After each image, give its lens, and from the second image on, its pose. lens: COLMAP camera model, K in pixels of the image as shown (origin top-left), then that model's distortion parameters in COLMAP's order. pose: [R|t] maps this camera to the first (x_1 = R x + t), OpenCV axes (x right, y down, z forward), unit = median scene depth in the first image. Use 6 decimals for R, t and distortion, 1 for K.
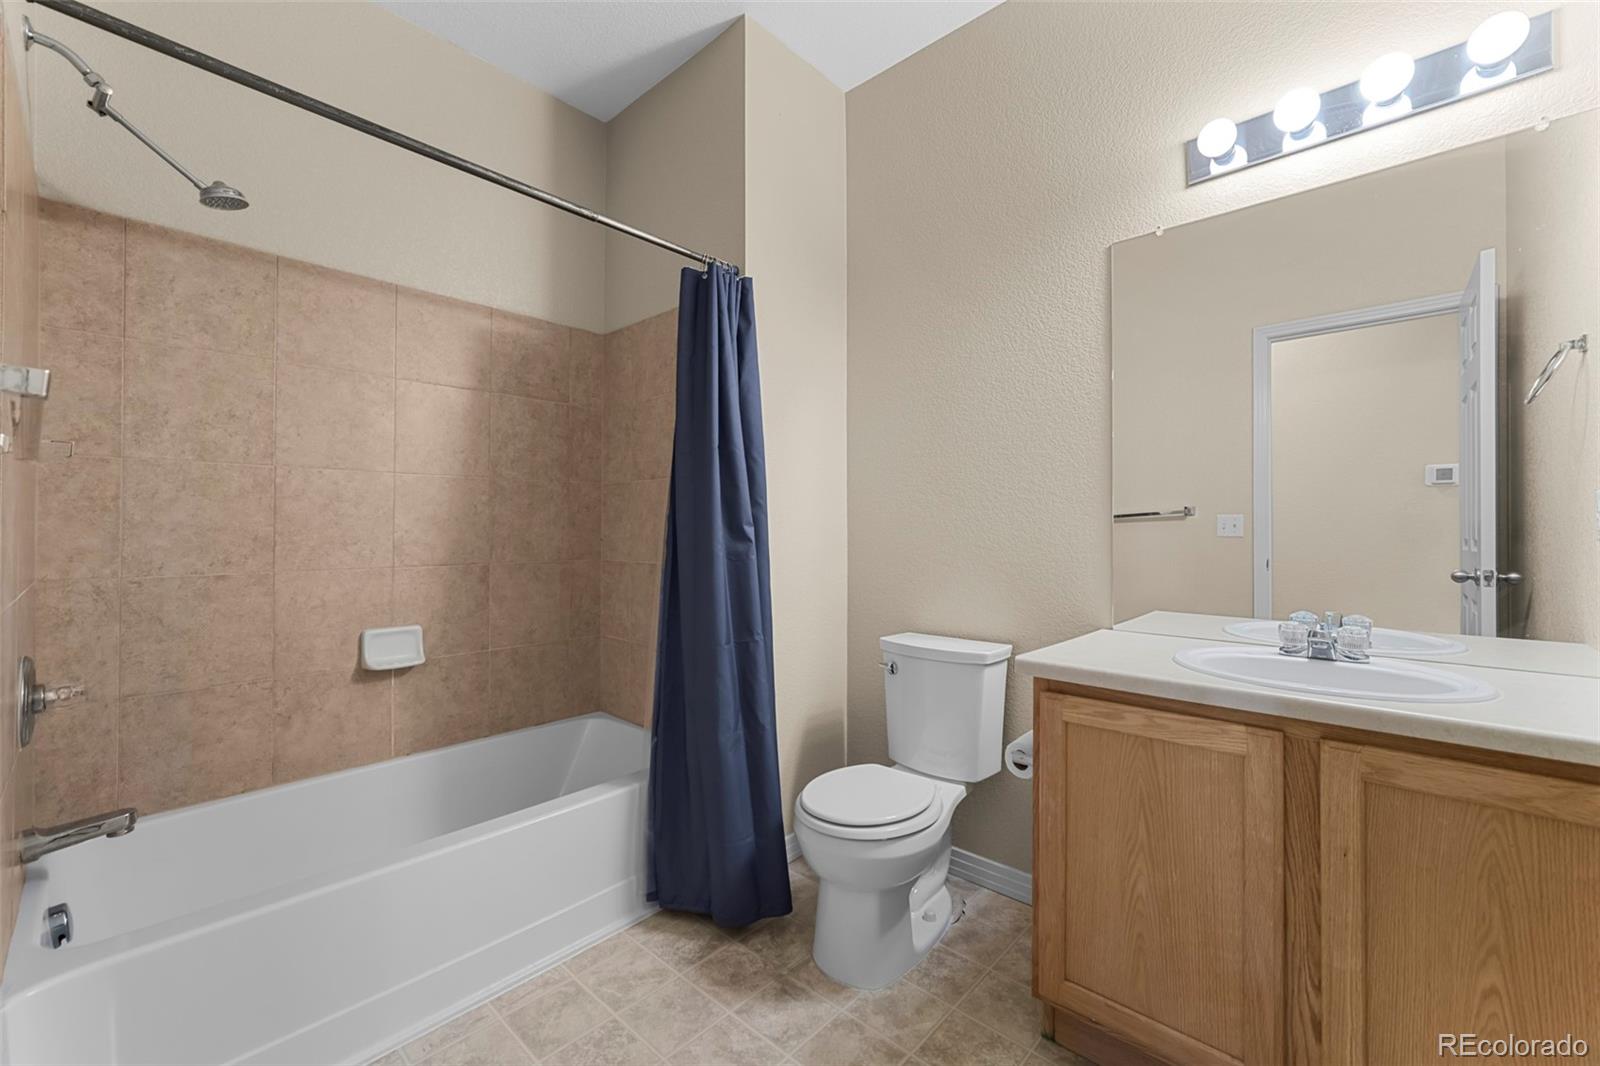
lens RADIAL K [[597.5, 0, 794.7], [0, 597.5, 531.9], [0, 0, 1]] dist [-0.032075, 0.009117]
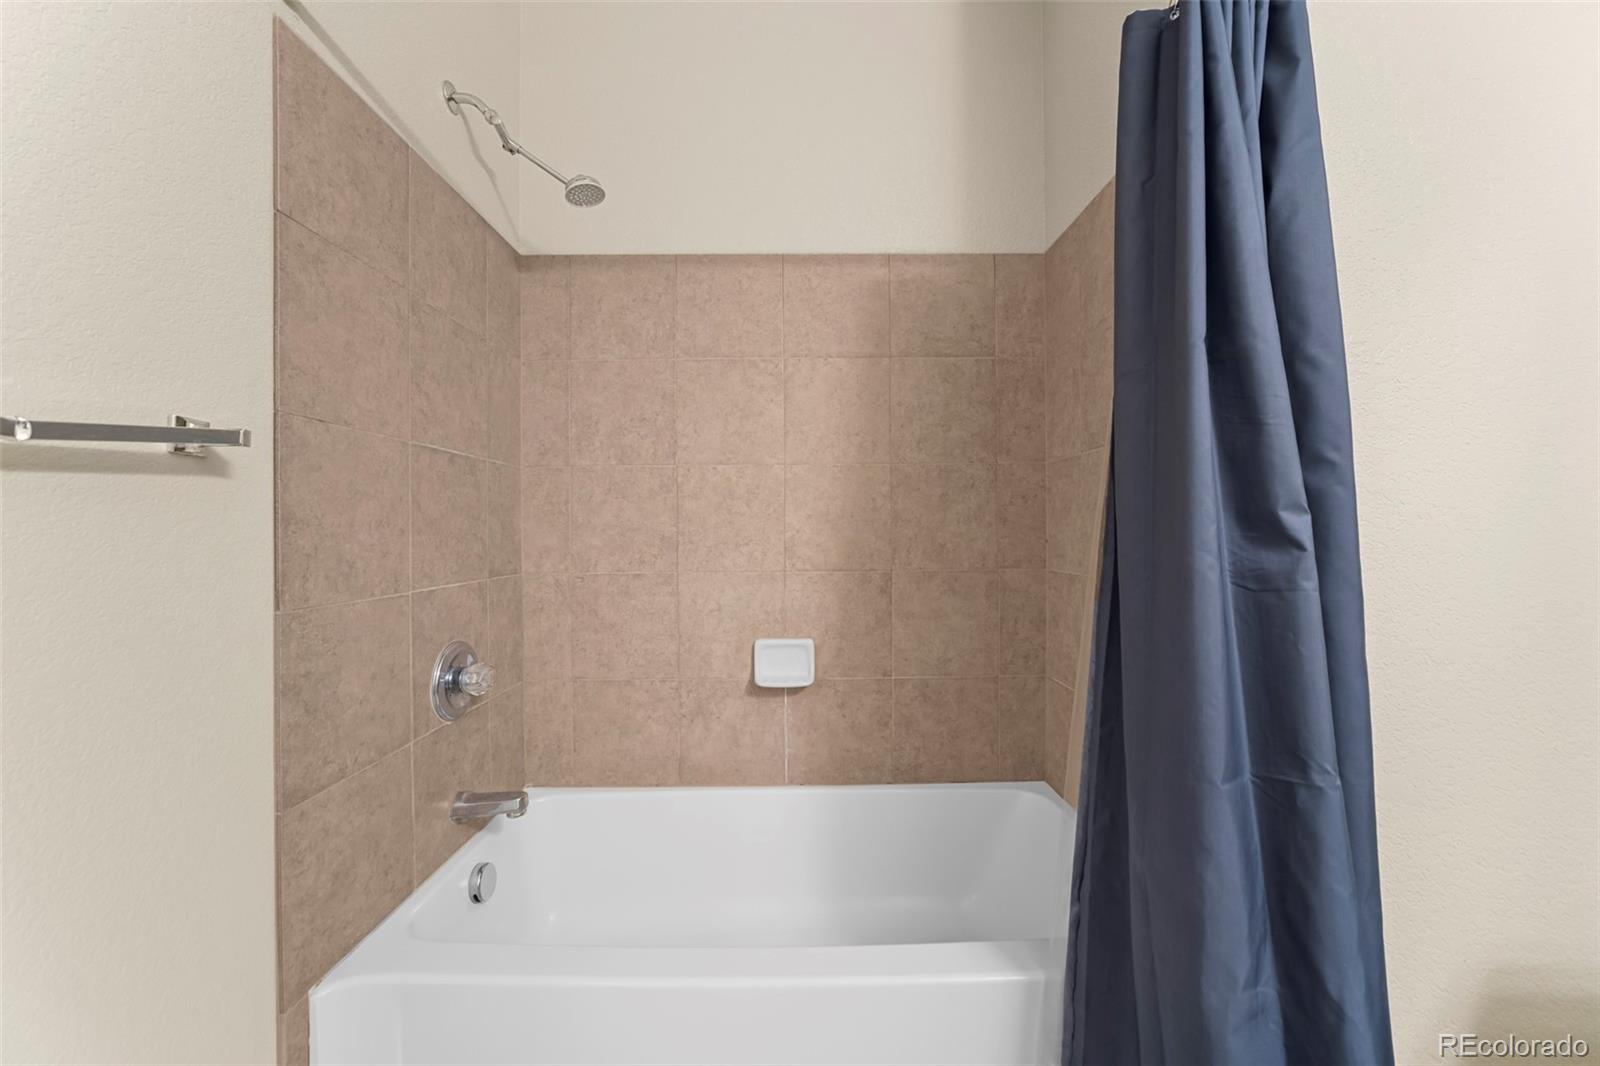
lens RADIAL K [[597.5, 0, 794.7], [0, 597.5, 531.9], [0, 0, 1]] dist [-0.032075, 0.009117]
pose [[0.678093, -0.005508, -0.734955, -0.010635], [0.004333, 0.999985, -0.003496, 0.004077], [0.734963, -0.000814, 0.678107, 0.426813]]
